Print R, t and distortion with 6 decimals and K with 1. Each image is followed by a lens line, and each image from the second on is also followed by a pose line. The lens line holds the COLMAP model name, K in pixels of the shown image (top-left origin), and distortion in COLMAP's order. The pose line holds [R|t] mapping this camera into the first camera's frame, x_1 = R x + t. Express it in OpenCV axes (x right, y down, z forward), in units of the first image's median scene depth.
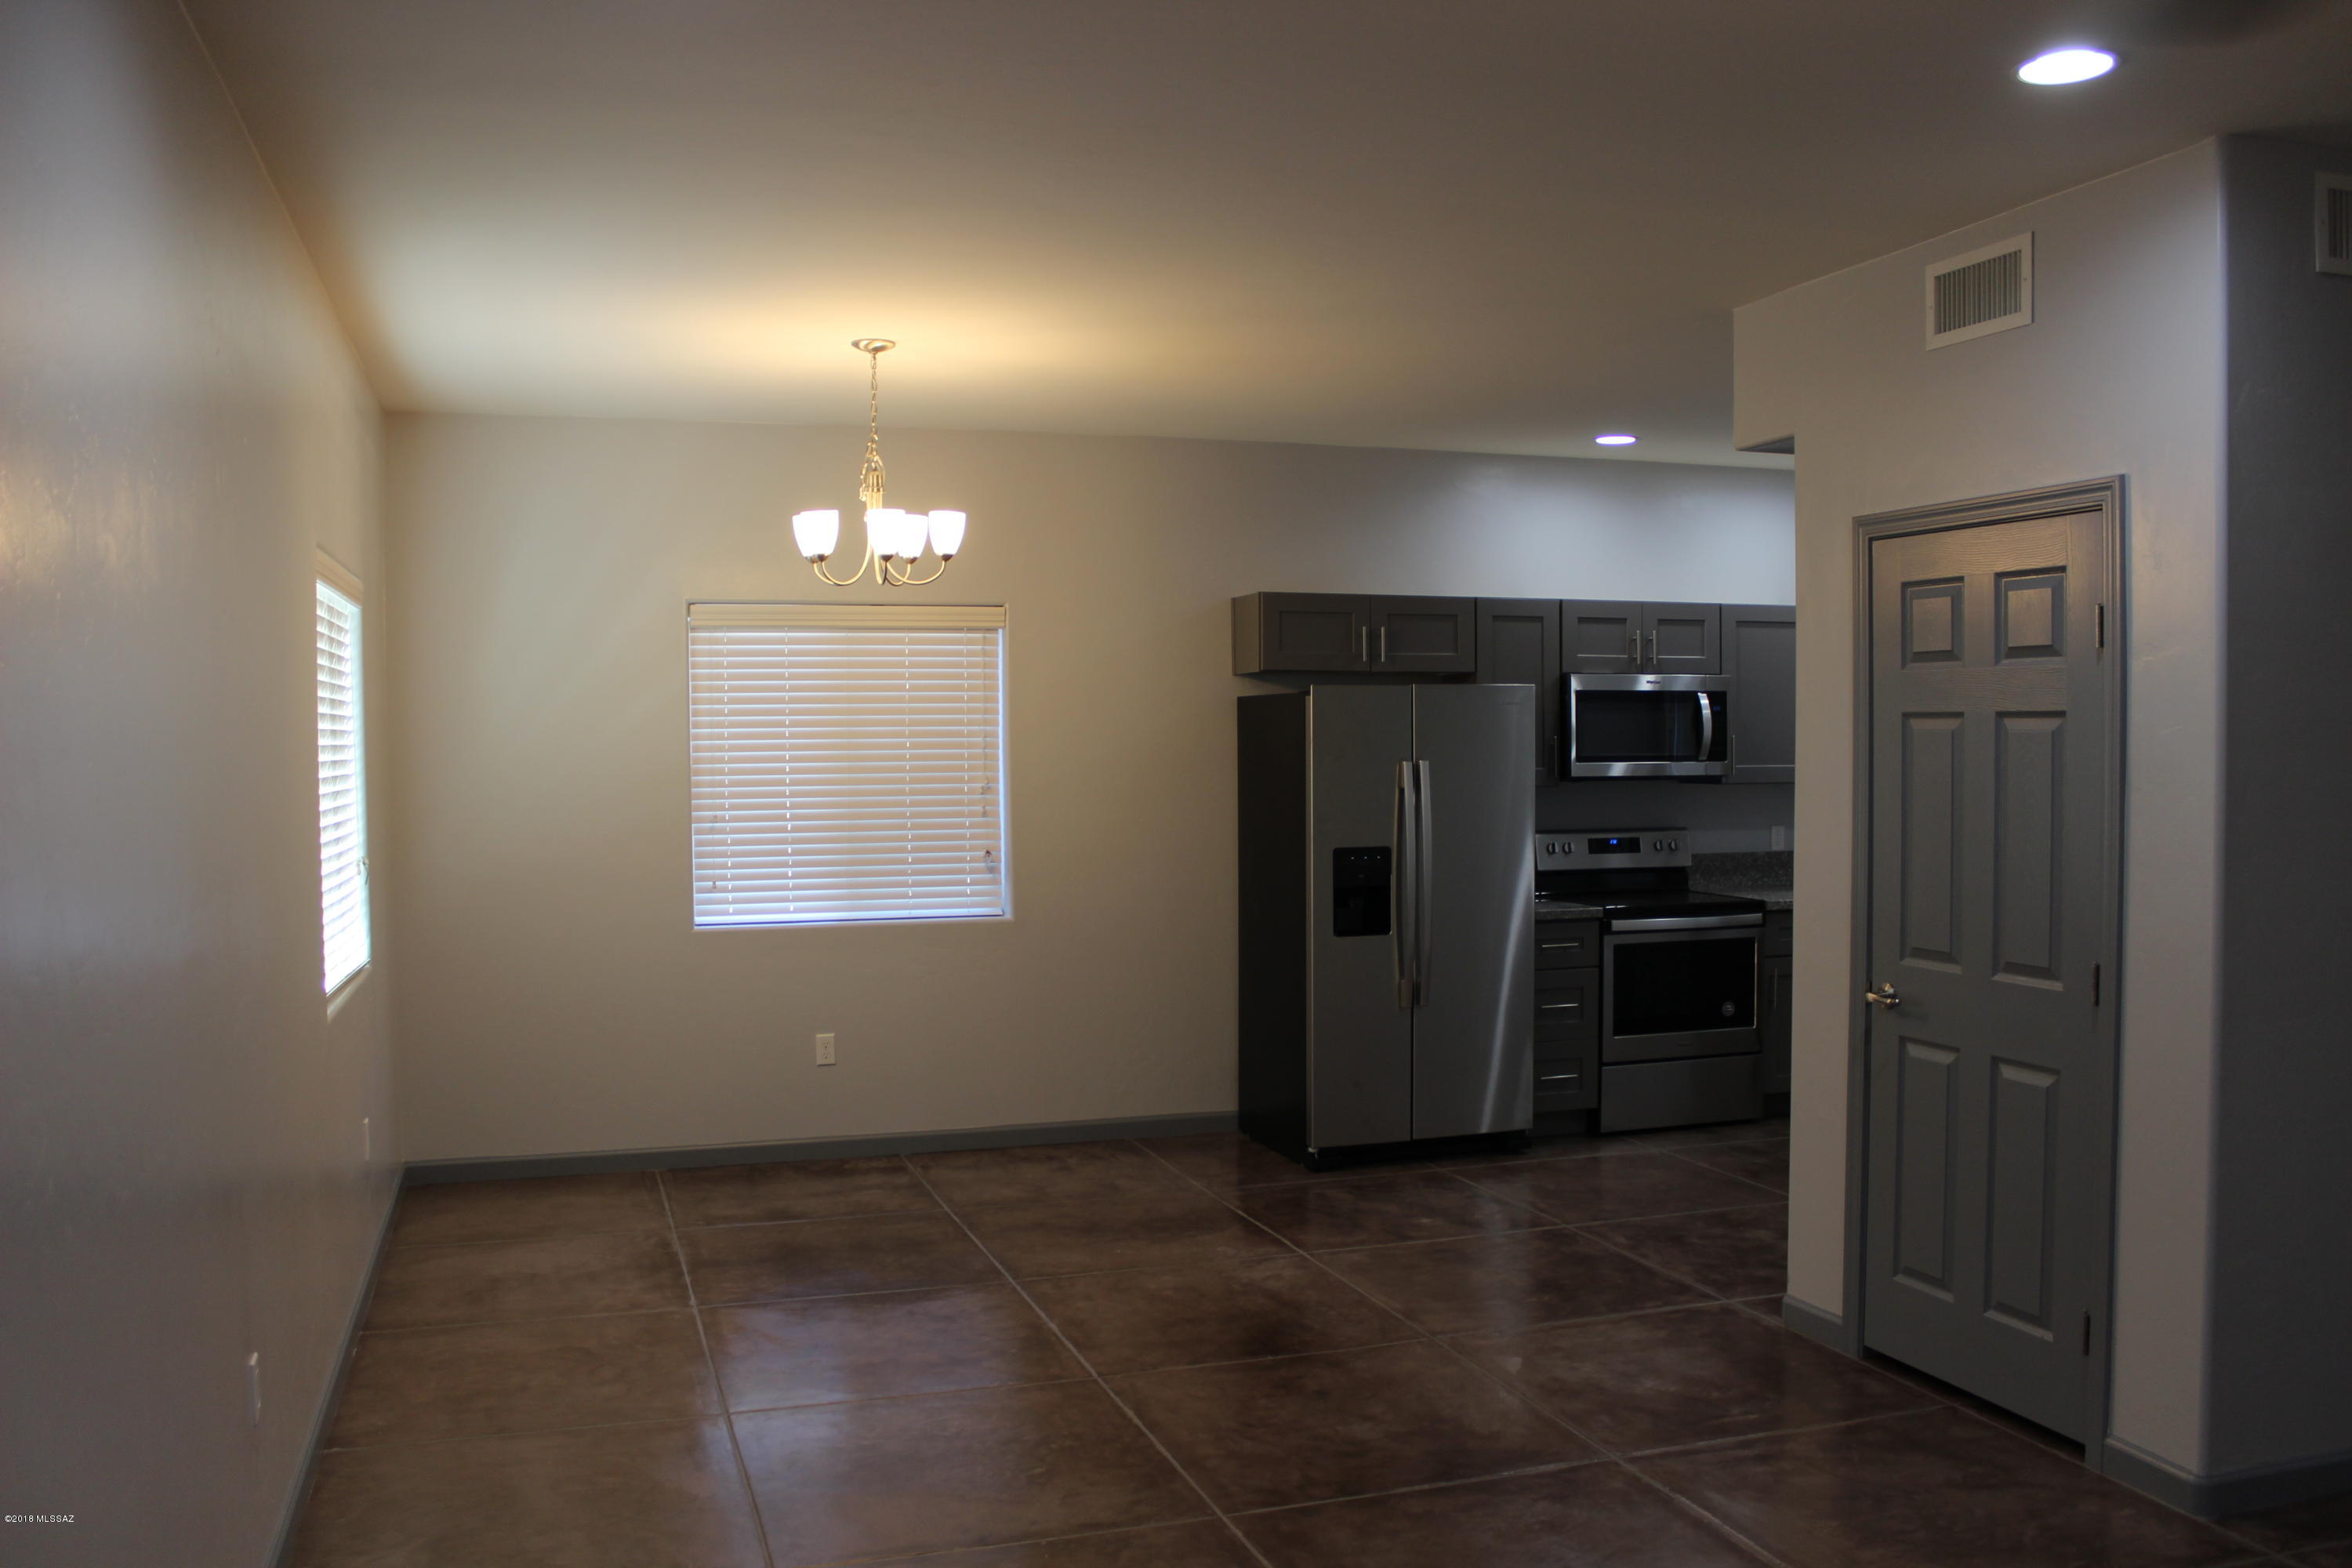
lens RADIAL K [[1960.1, 0, 1163.0], [0, 1960.1, 792.9], [0, 0, 1]] dist [-0.152643, 0.128232]
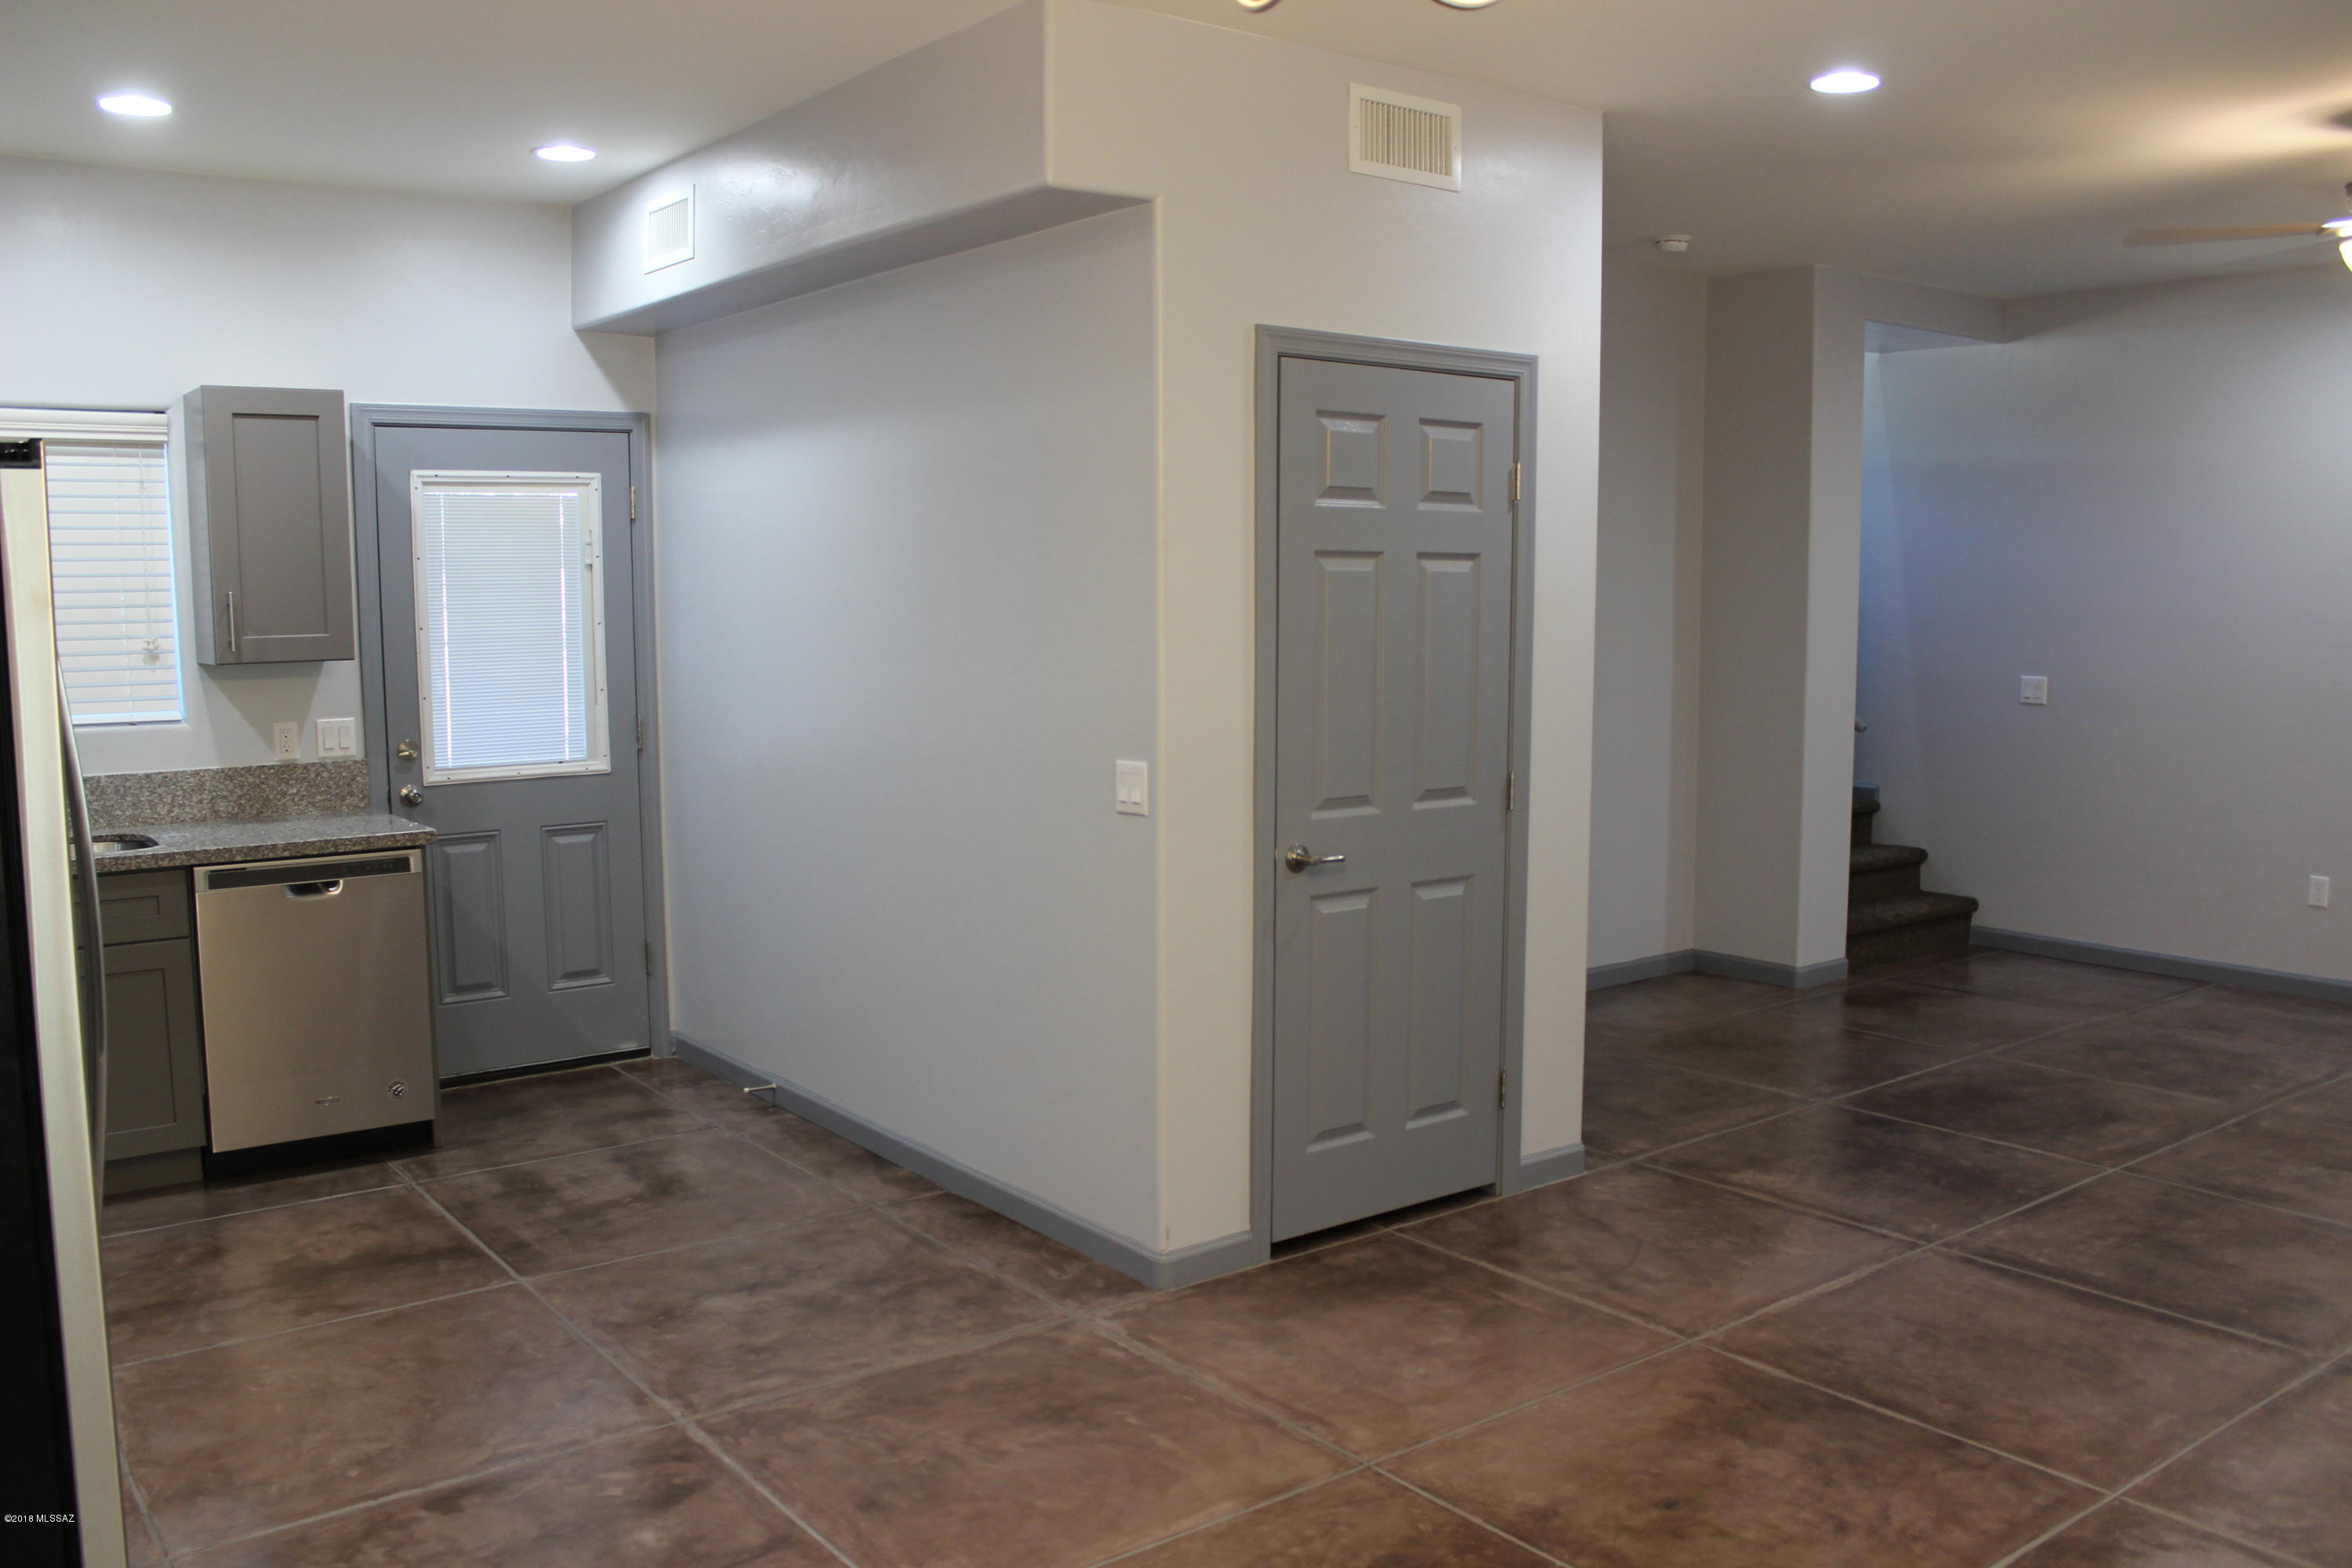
lens RADIAL K [[1960.1, 0, 1164.8], [0, 1960.1, 800.5], [0, 0, 1]] dist [-0.152643, 0.128232]
pose [[-0.328417, -0.101058, 0.939111, -0.482367], [0.034664, 0.992301, 0.118904, -0.036182], [-0.943896, 0.071603, -0.322386, 1.358015]]
